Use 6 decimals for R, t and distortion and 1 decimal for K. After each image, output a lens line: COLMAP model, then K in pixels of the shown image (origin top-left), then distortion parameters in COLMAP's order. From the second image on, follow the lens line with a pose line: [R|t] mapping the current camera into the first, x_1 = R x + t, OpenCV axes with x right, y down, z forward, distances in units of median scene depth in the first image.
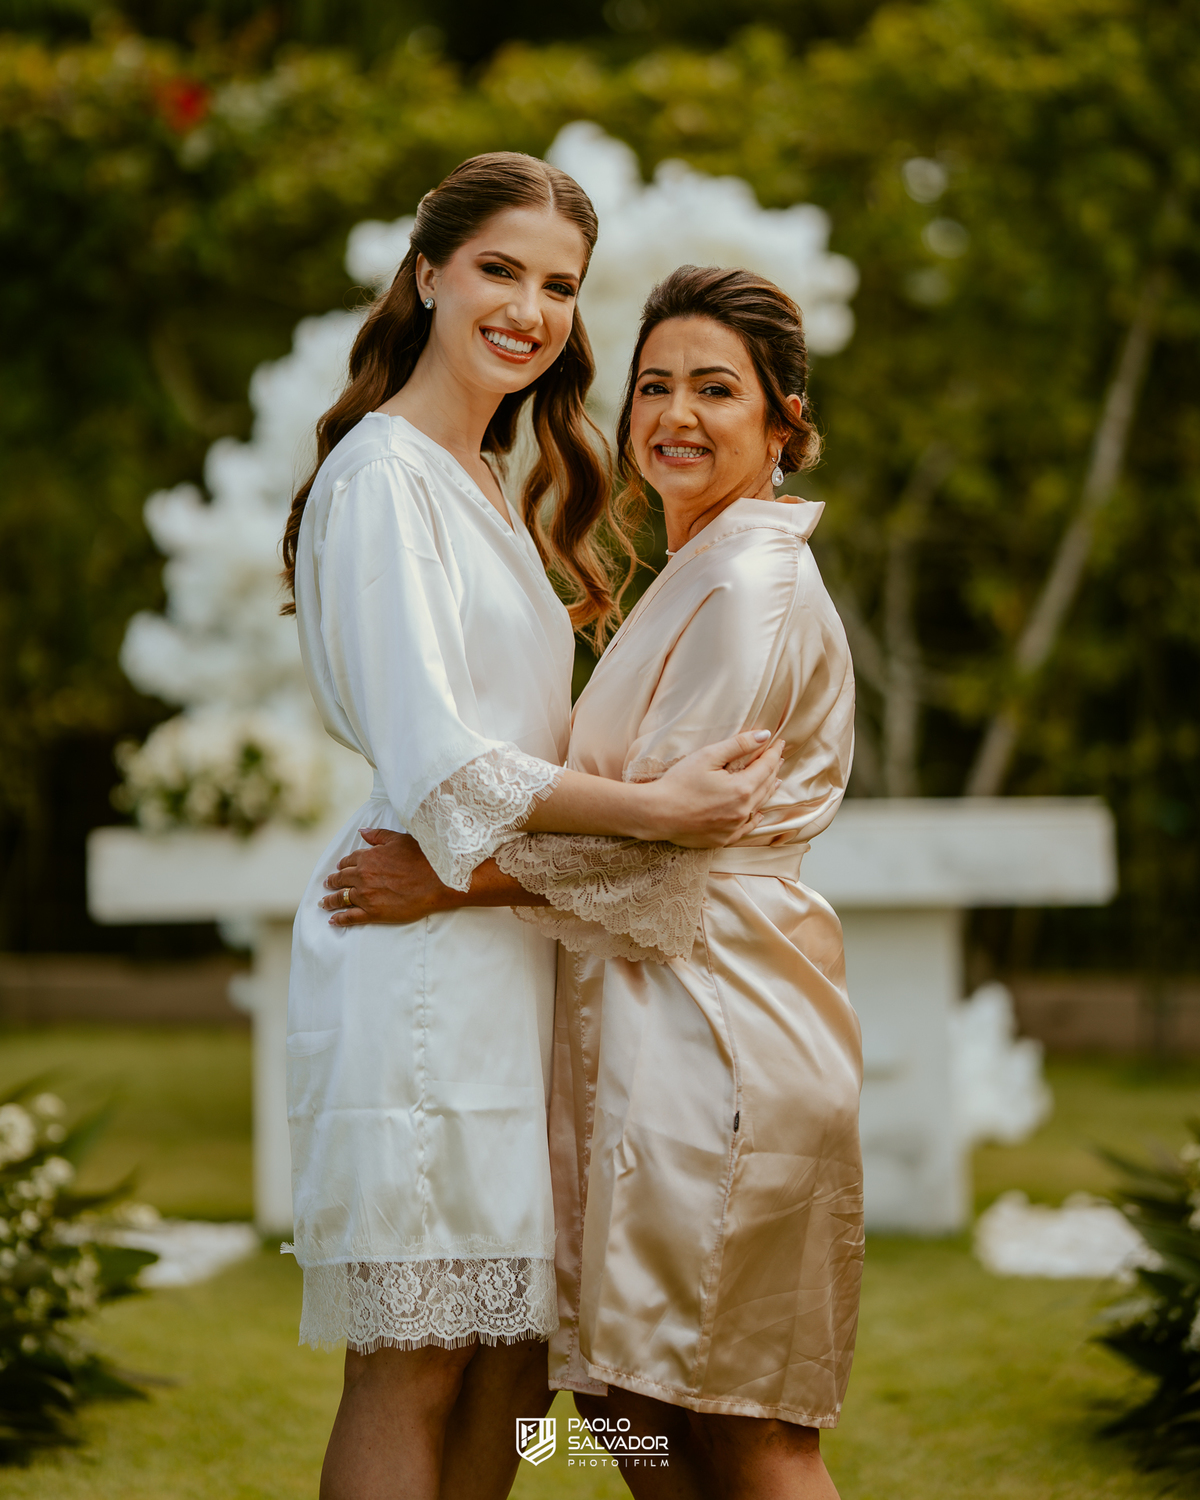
lens RADIAL K [[4223.1, 0, 571.9], [0, 4223.1, 748.9], [0, 0, 1]] dist [0.319216, -0.781656]
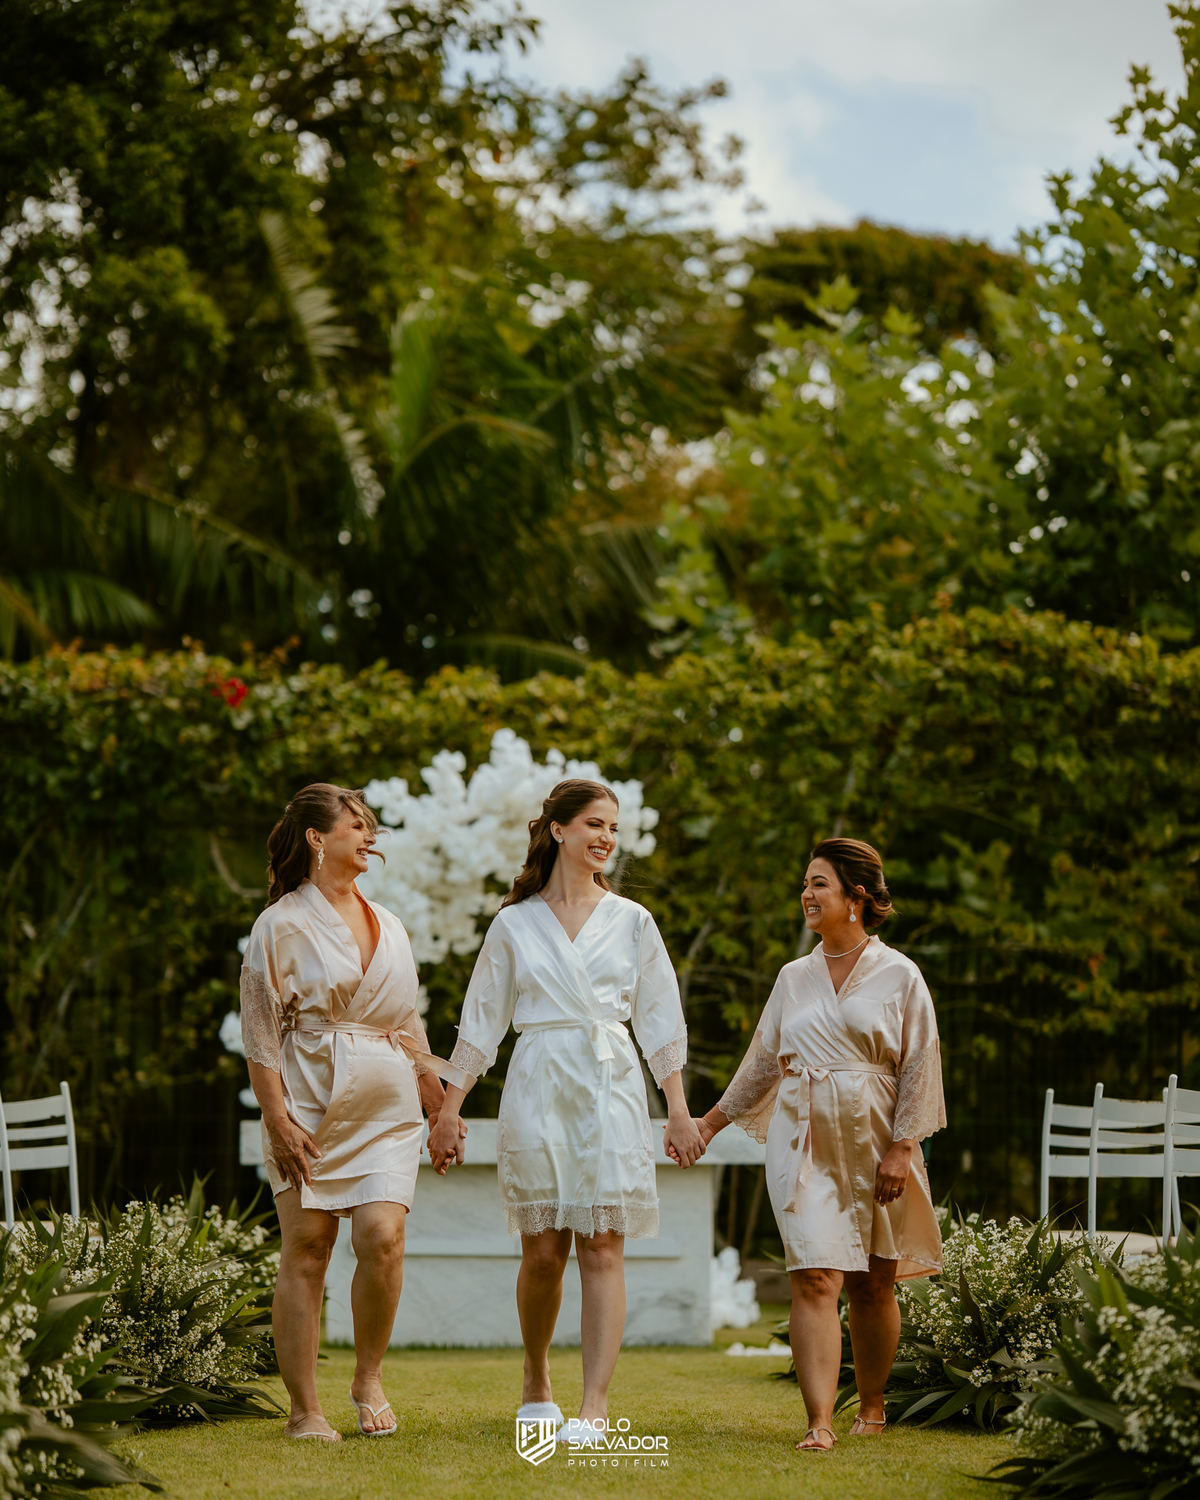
lens RADIAL K [[4102.8, 0, 598.7], [0, 4102.8, 930.9], [0, 0, 1]] dist [0.252235, -0.817469]
pose [[0.997782, 0.026426, 0.061098, -0.053301], [-0.022229, 0.997411, -0.068395, 0.042924], [-0.062747, 0.066885, 0.995786, -0.585162]]
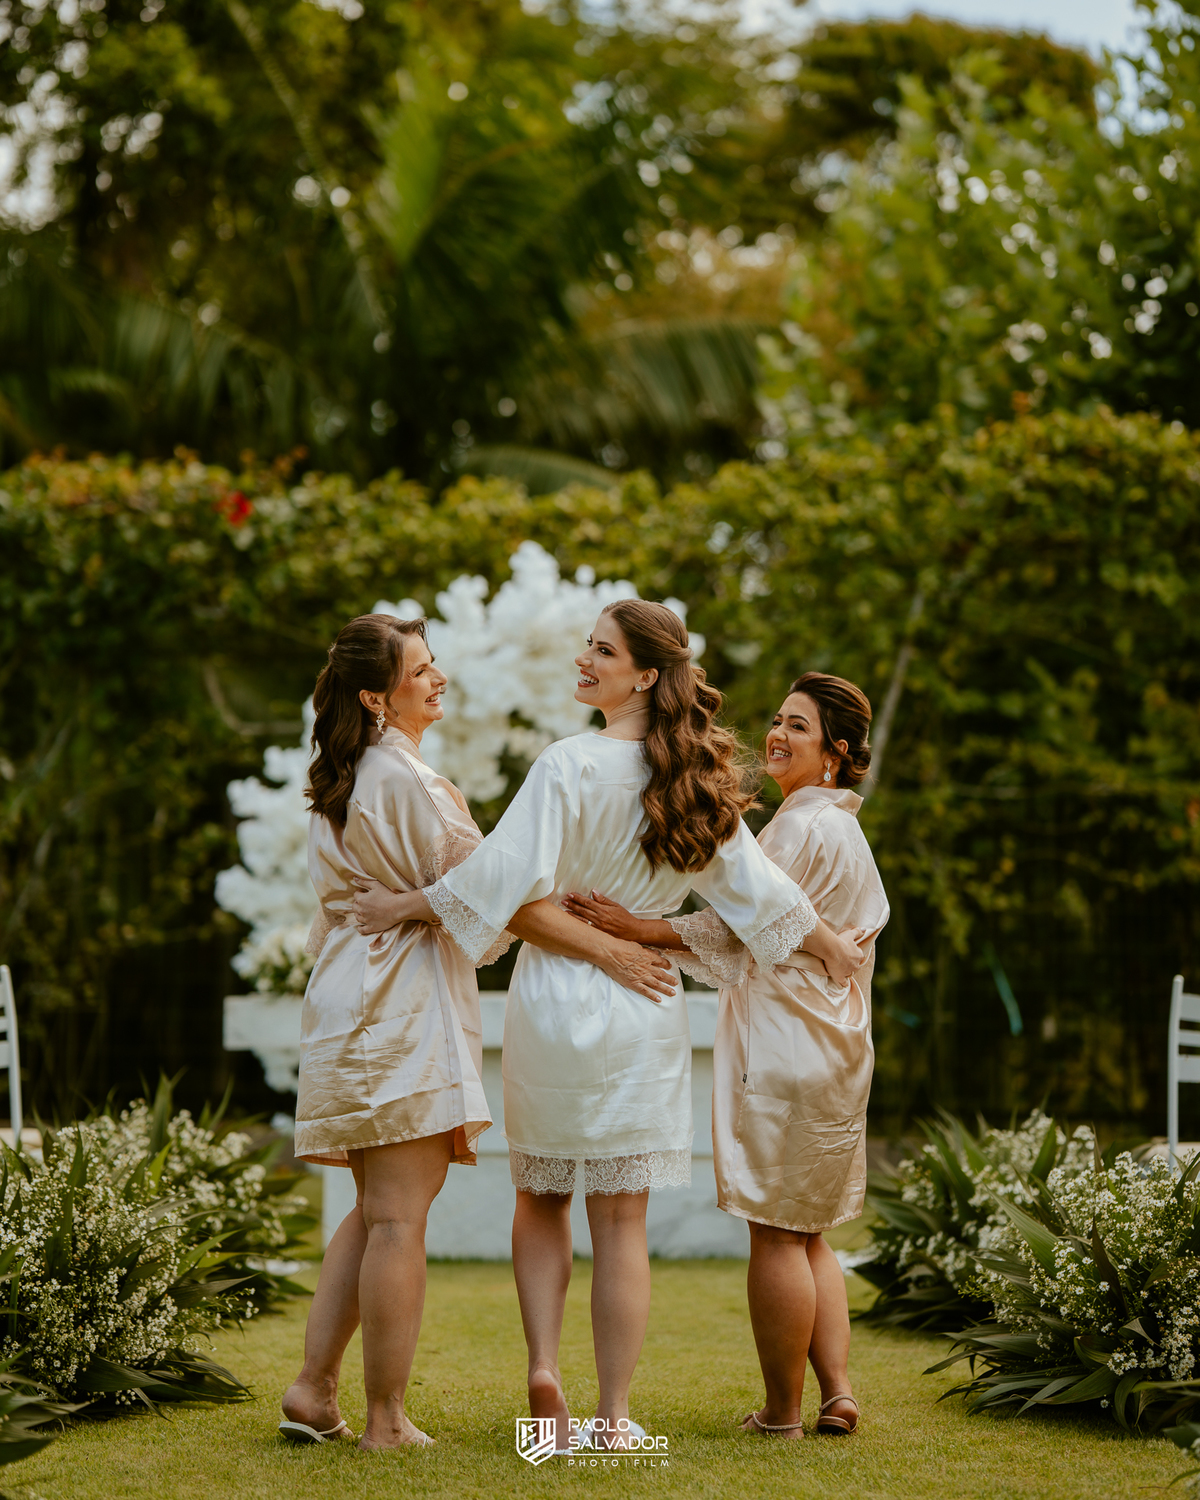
lens RADIAL K [[4068.0, 0, 568.4], [0, 4068.0, 677.9], [0, 0, 1]] dist [0.405883, 0.048581]
pose [[0.998635, 0.026522, 0.044990, -0.043656], [-0.022633, 0.996136, -0.084858, 0.021533], [-0.047067, 0.083724, 0.995377, -0.405501]]
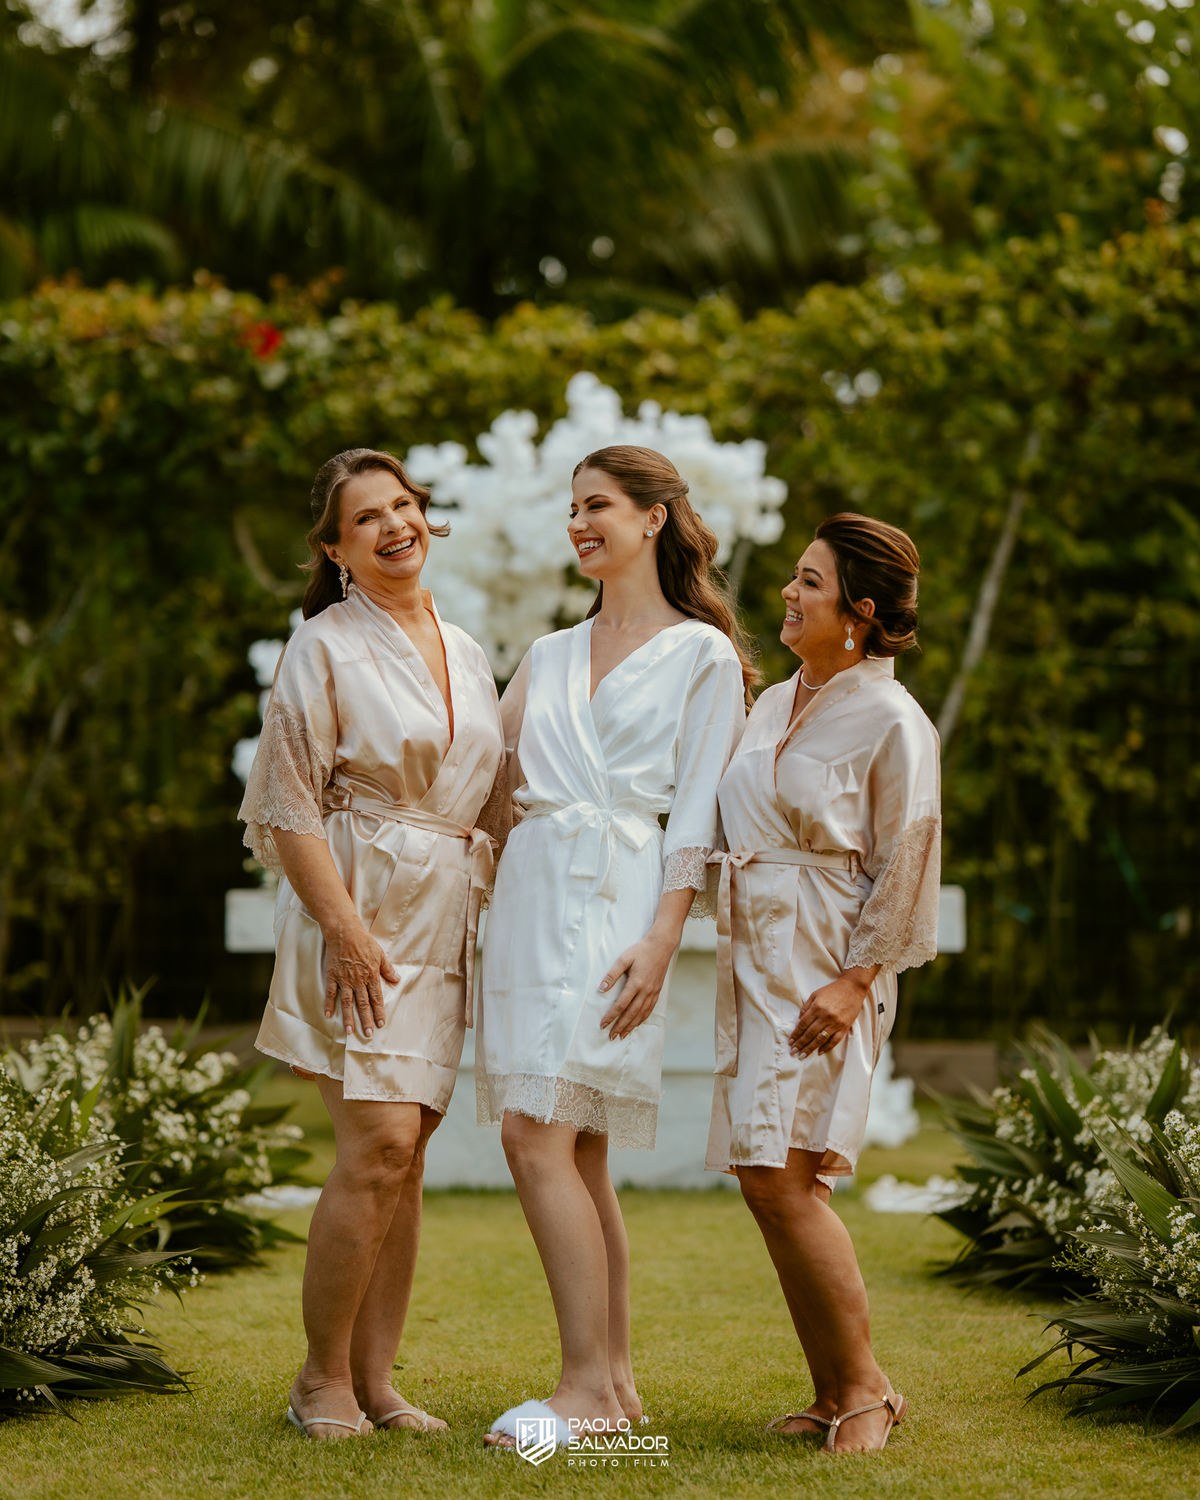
lens RADIAL K [[4175.1, 0, 571.5], [0, 4175.1, 696.6], [0, 0, 1]] dist [0.471340, 0.350817]
pose [[0.999614, 0.022967, 0.015634, -0.018620], [-0.022186, 0.998579, -0.048461, 0.015751], [-0.016725, 0.048095, 0.998703, -0.280609]]
